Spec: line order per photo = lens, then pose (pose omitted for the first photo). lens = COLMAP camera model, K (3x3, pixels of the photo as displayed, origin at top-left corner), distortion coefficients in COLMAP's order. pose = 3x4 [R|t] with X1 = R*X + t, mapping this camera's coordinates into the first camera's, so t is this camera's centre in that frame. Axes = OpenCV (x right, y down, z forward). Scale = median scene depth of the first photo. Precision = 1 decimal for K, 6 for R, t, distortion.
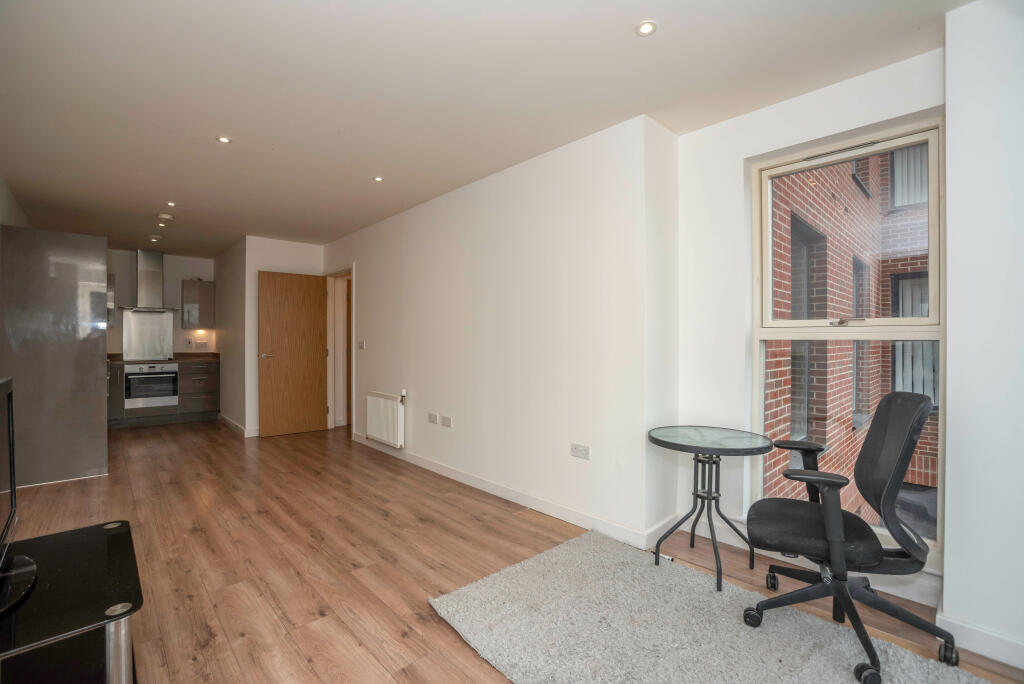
lens RADIAL K [[445.2, 0, 511.9], [0, 445.2, 335.4], [0, 0, 1]] dist [-0.037515, 0.018677]
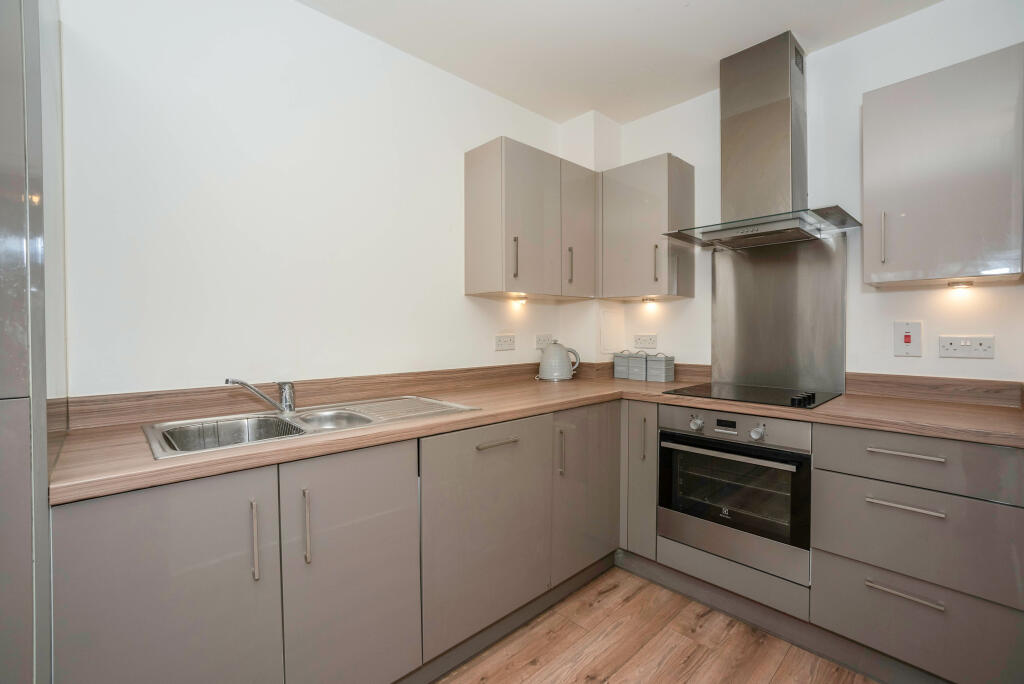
lens RADIAL K [[445.2, 0, 511.9], [0, 445.2, 335.4], [0, 0, 1]] dist [-0.037515, 0.018677]
pose [[-0.001182, 0.012590, -0.999920, -0.854908], [0.006486, 0.999900, 0.012582, 0.014760], [0.999978, -0.006471, -0.001263, 1.387568]]
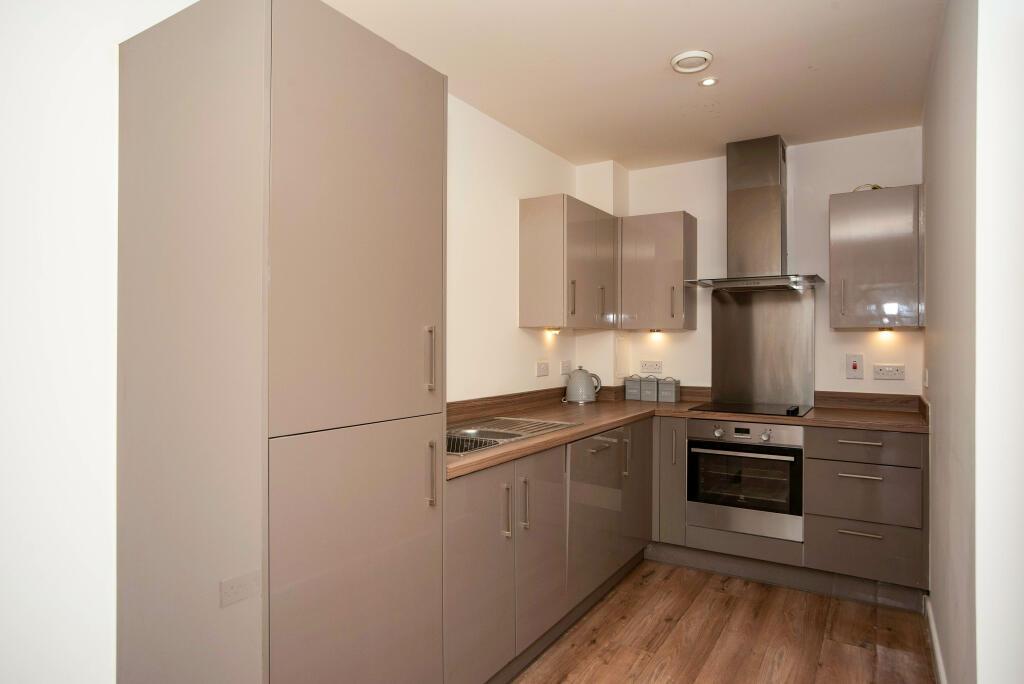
lens RADIAL K [[596.4, 0, 512.0], [0, 596.4, 342.0], [0, 0, 1]] dist [-0.001289, 0.000756]
pose [[0.255647, 0.000043, -0.966770, -0.581632], [0.001614, 0.999999, 0.000471, -0.011530], [0.966769, -0.001680, 0.255646, 1.074763]]
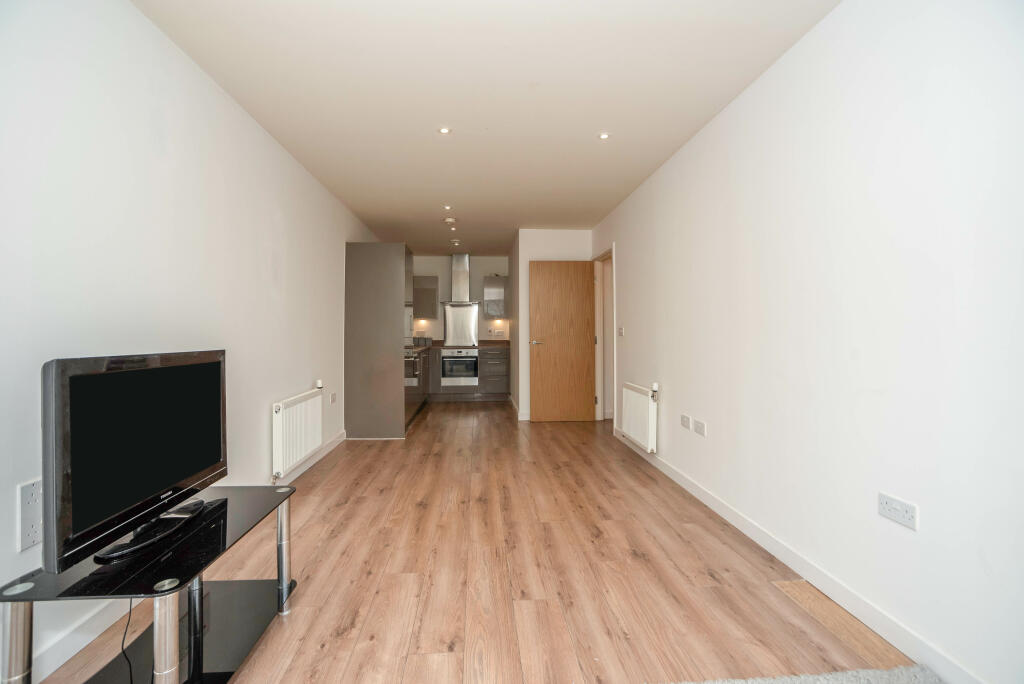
lens RADIAL K [[448.5, 0, 532.8], [0, 448.5, 321.6], [0, 0, 1]] dist [-0.054703, 0.019893]
pose [[0.788288, -0.022847, -0.614883, 0.127119], [0.014705, 0.999724, -0.018295, 0.025526], [0.615131, 0.005380, 0.788406, 0.272361]]
